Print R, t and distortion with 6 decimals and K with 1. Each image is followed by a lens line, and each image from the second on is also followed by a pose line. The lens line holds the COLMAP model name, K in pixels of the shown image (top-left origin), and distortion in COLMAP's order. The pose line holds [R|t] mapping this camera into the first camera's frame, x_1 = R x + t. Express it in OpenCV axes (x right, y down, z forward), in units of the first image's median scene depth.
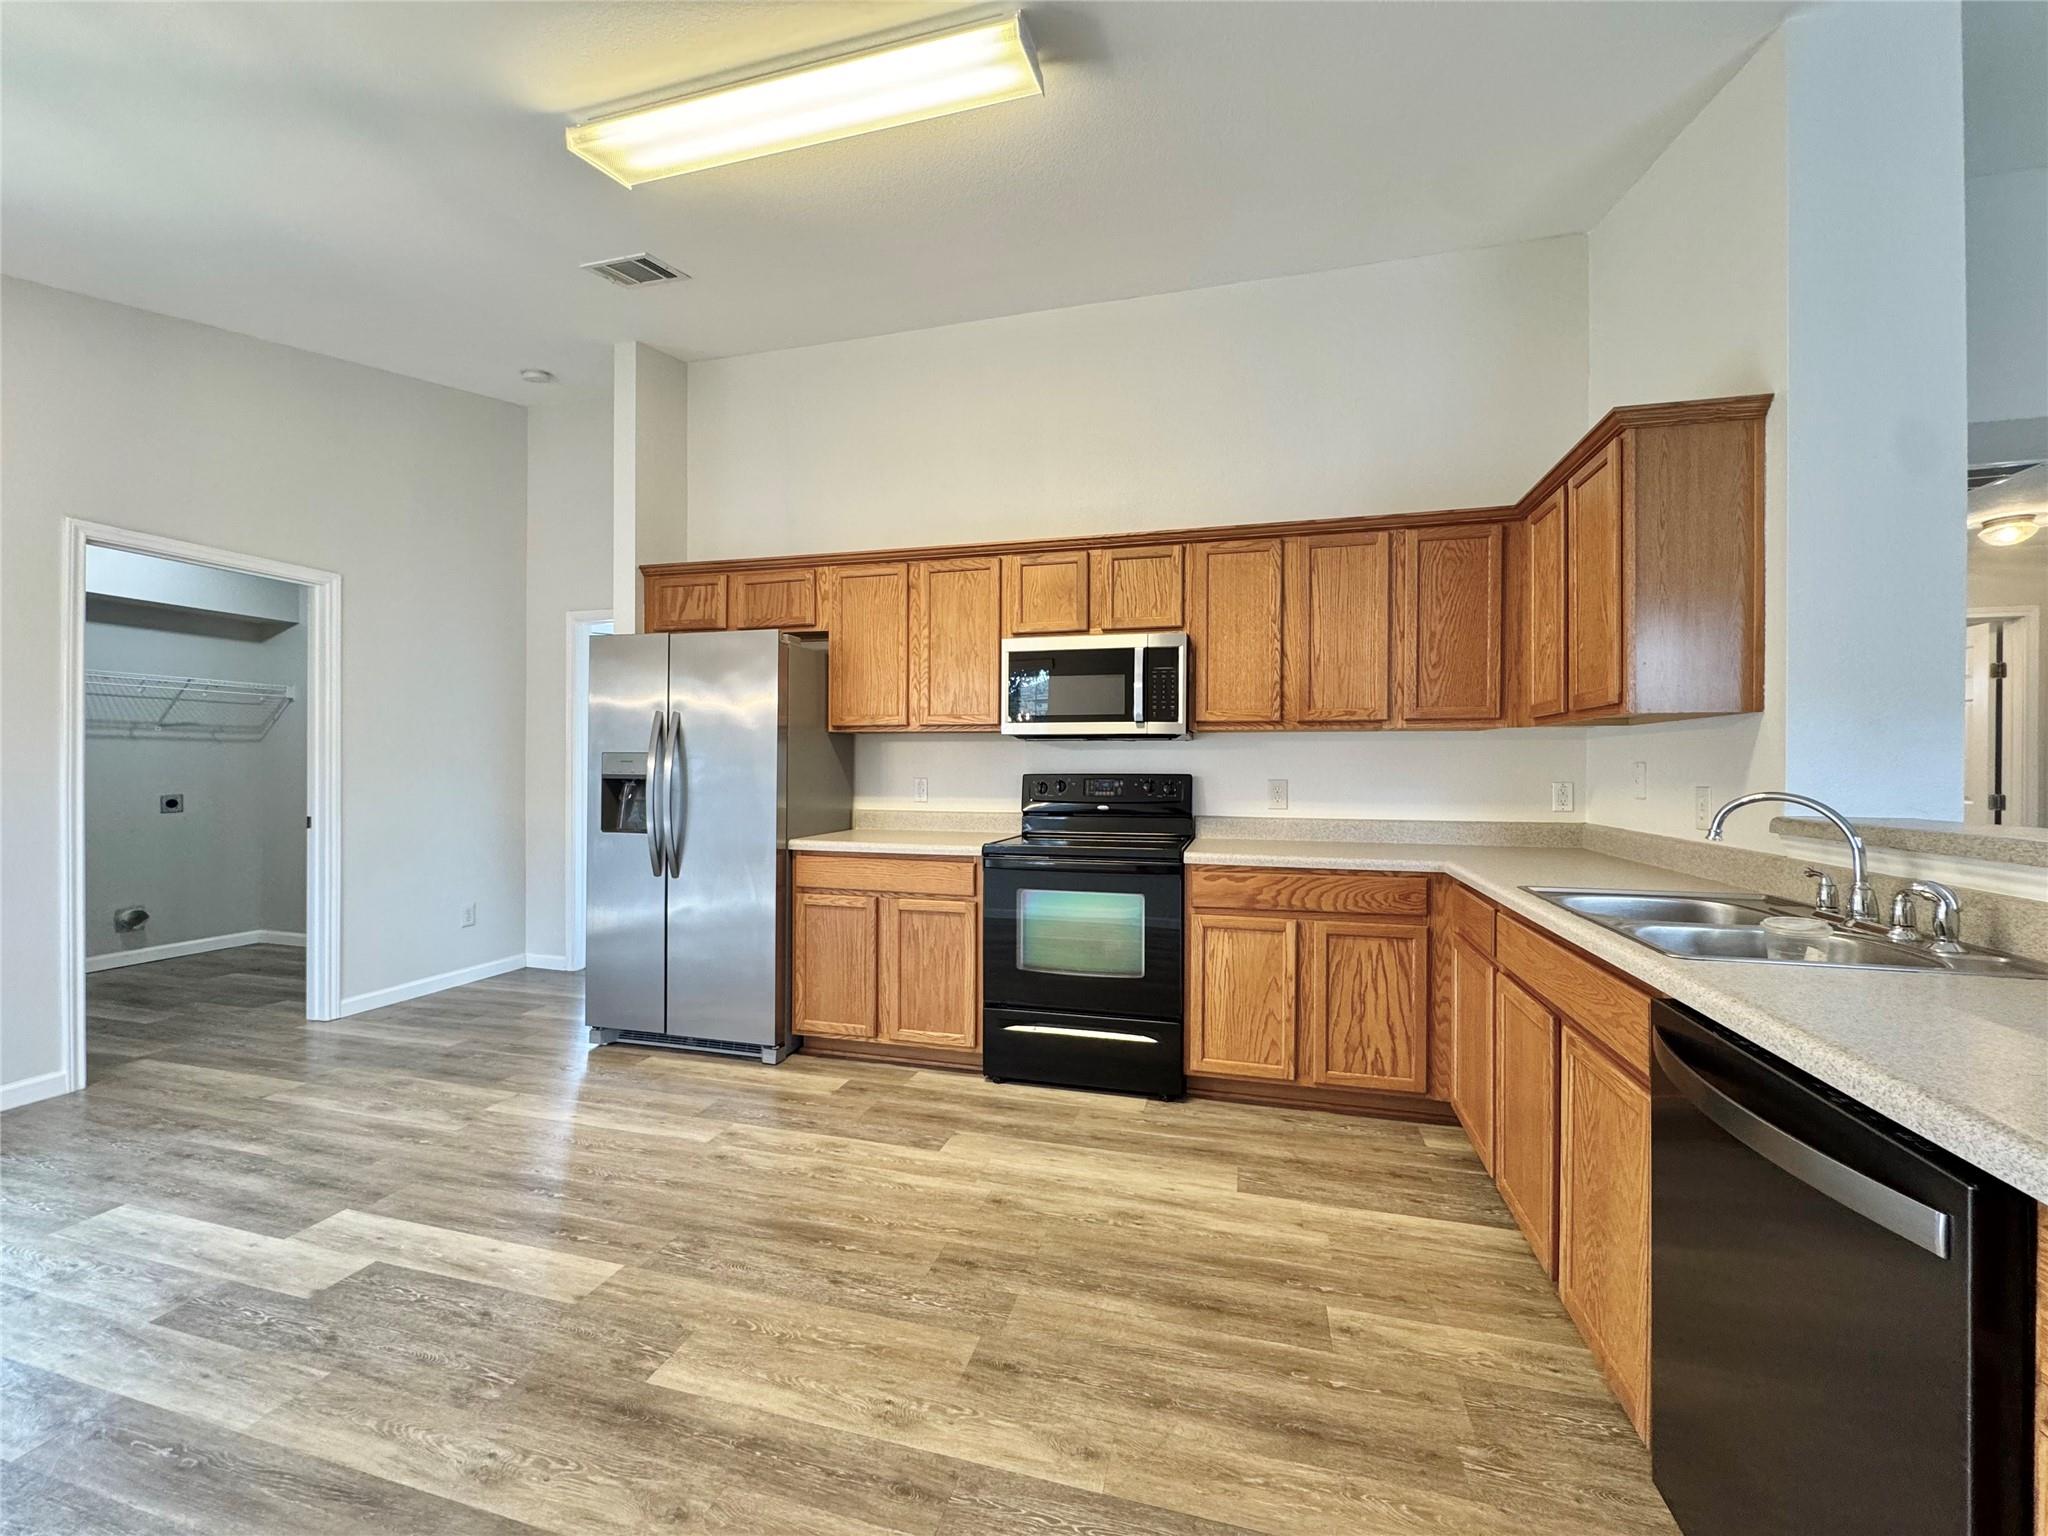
lens RADIAL K [[818.8, 0, 1026.2], [0, 818.8, 767.8], [0, 0, 1]] dist [-0.002167, -0.000052]
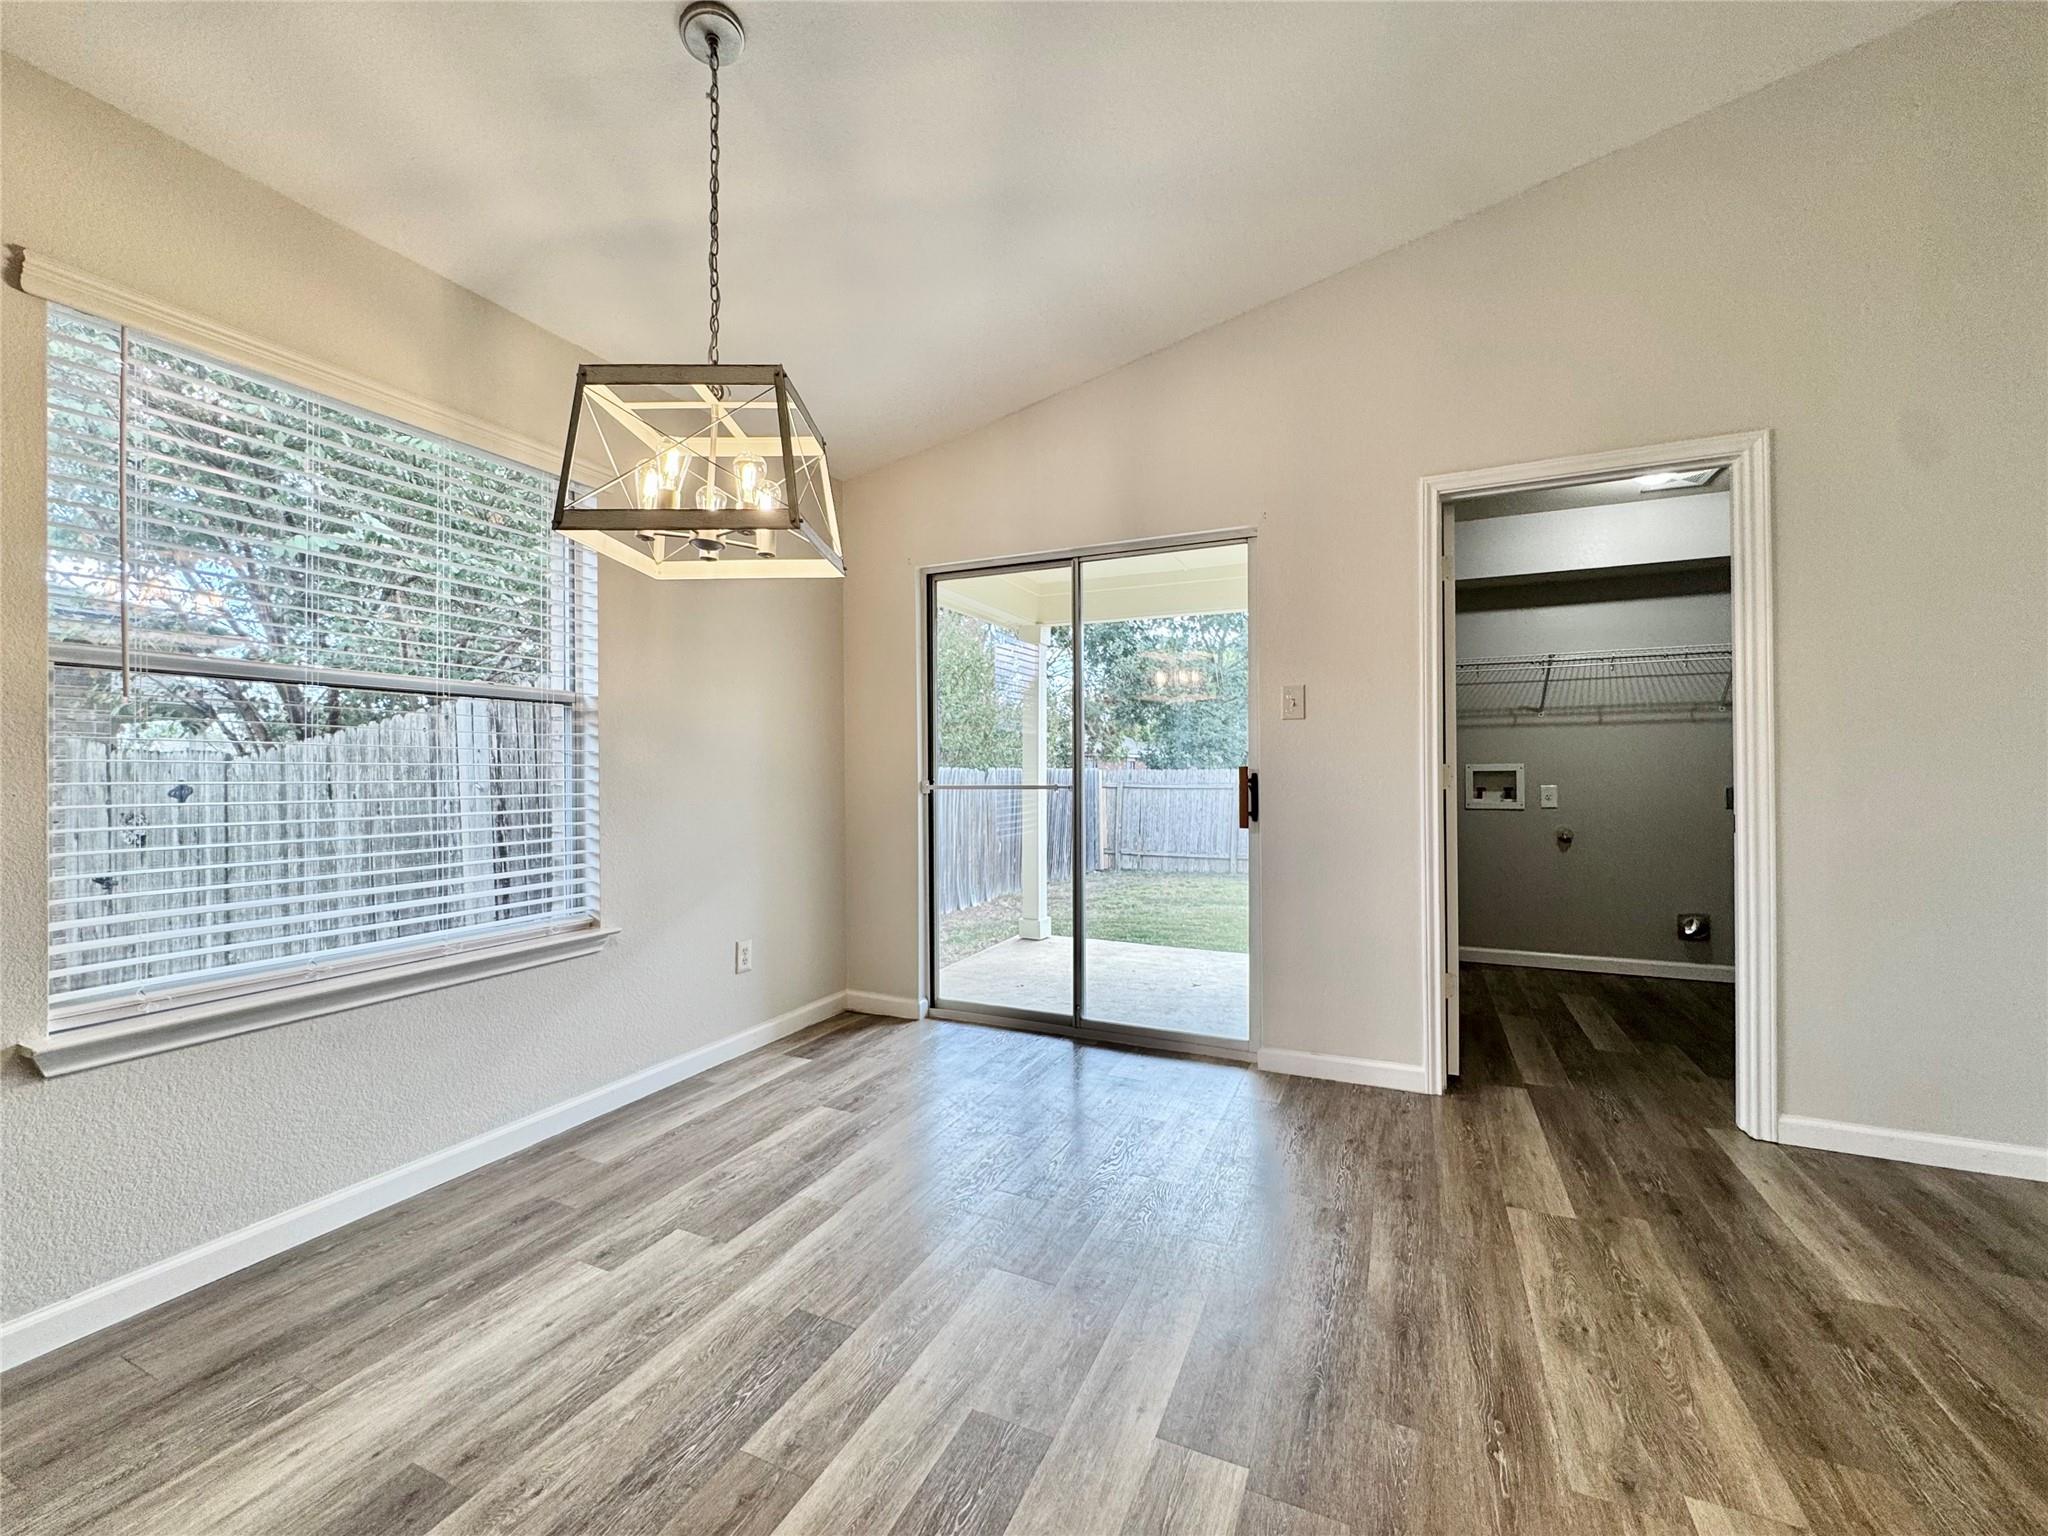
lens RADIAL K [[823.8, 0, 1024.0], [0, 823.8, 768.0], [0, 0, 1]] dist [-0.001406, 0.000000]
pose [[-0.161882, -0.010985, -0.986749, -0.173109], [0.000139, 0.999938, -0.011155, 0.038731], [0.986810, -0.001943, -0.161870, 0.717134]]
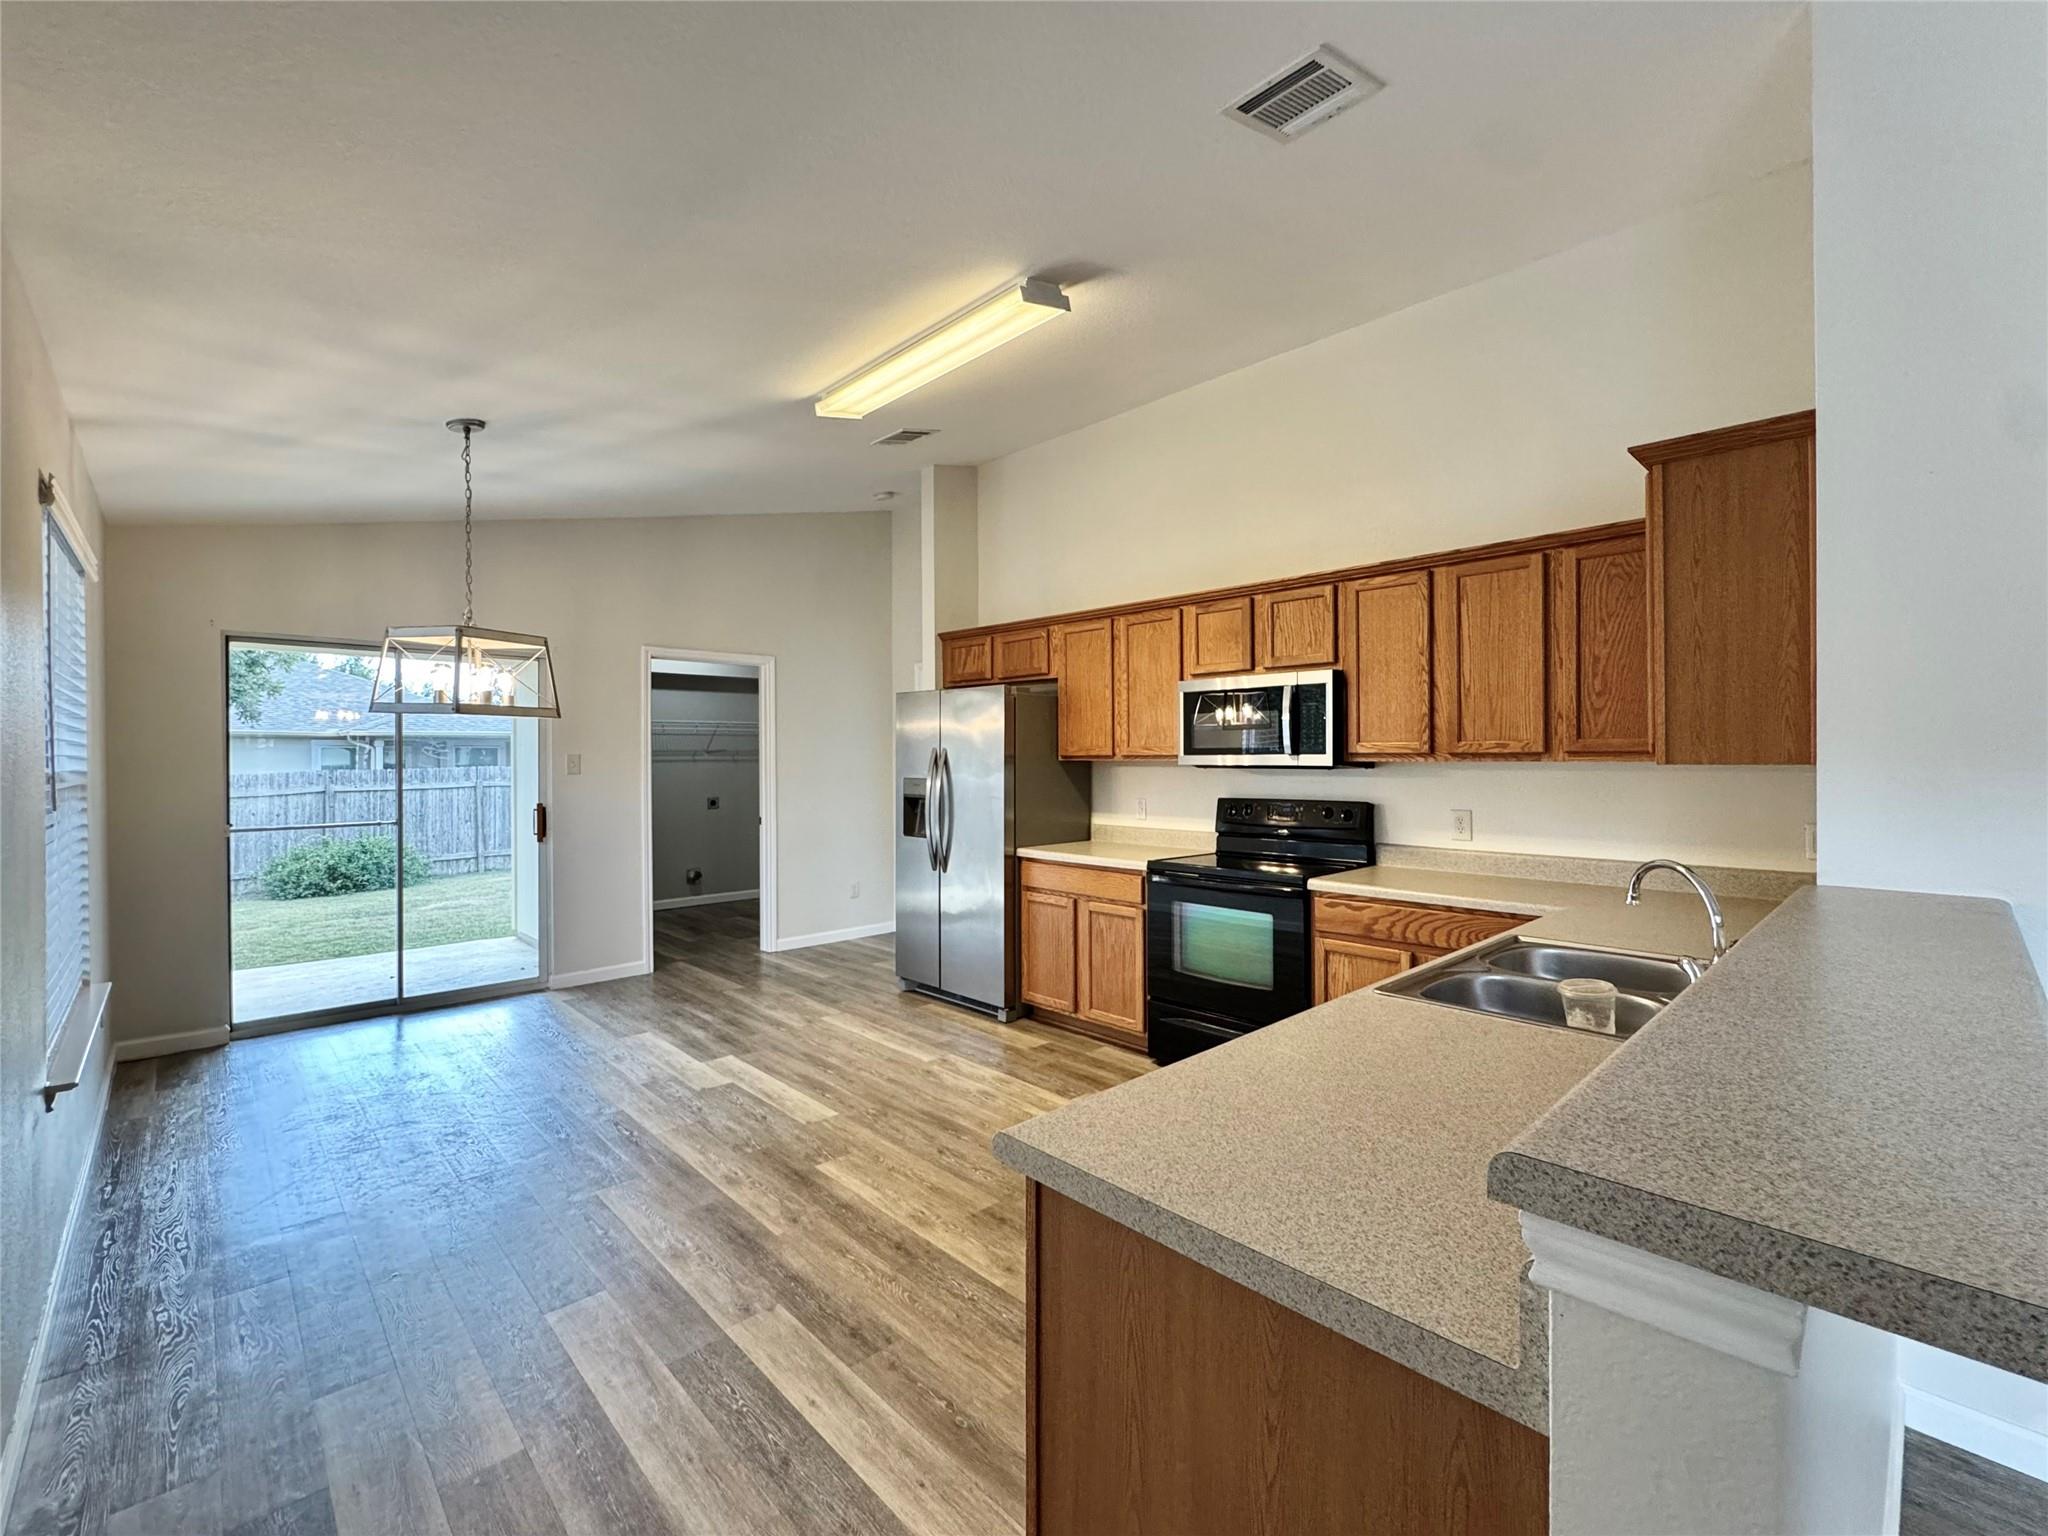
lens RADIAL K [[874.8, 0, 988.1], [0, 874.8, 760.8], [0, 0, 1]] dist [-0.003286, -0.000108]
pose [[0.846358, -0.005033, -0.532591, 0.461112], [0.006383, 0.999979, 0.000693, -0.057186], [0.532577, -0.003986, 0.846372, -0.200941]]
